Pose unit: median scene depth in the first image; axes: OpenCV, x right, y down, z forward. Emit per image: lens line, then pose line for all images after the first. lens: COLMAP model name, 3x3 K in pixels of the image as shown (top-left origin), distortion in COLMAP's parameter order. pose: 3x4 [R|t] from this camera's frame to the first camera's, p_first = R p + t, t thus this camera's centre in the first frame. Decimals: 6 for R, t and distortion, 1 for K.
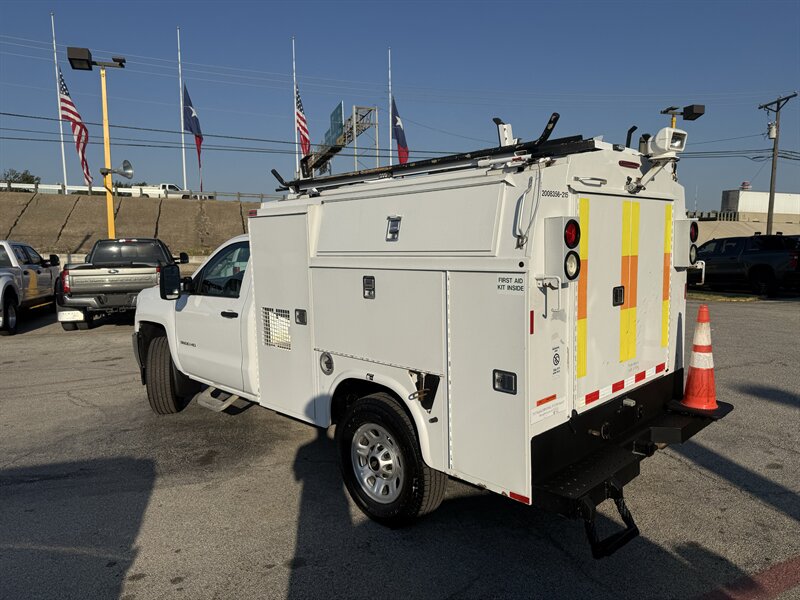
lens RADIAL K [[561.0, 0, 382.2], [0, 561.0, 289.3], [0, 0, 1]] dist [0.072759, -0.083993]
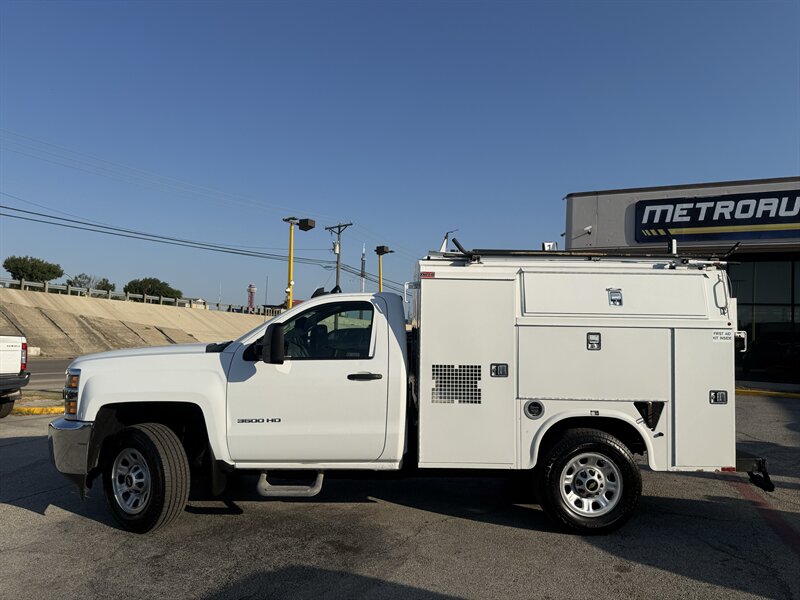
lens RADIAL K [[565.9, 0, 400.0], [0, 565.9, 300.0], [0, 0, 1]] dist [0.078713, -0.125094]
pose [[0.672070, 0.073957, 0.736785, -1.100939], [0.031168, 0.991293, -0.127934, 0.047792], [-0.739831, 0.108945, 0.663913, 0.384316]]
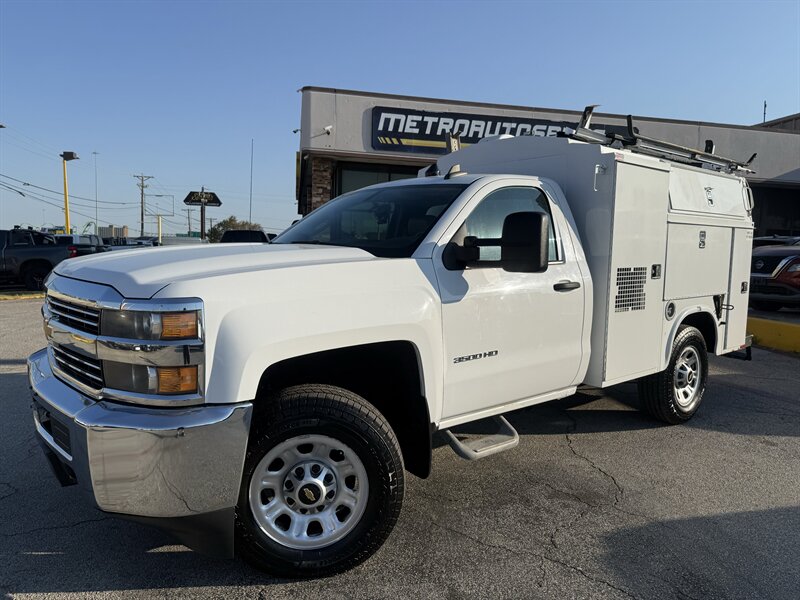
lens RADIAL K [[565.9, 0, 400.0], [0, 565.9, 300.0], [0, 0, 1]] dist [0.078713, -0.125094]
pose [[0.056332, -0.073312, 0.995717, -1.192458], [0.066345, 0.995371, 0.069534, -0.002956], [-0.996205, 0.062144, 0.060936, 1.389039]]
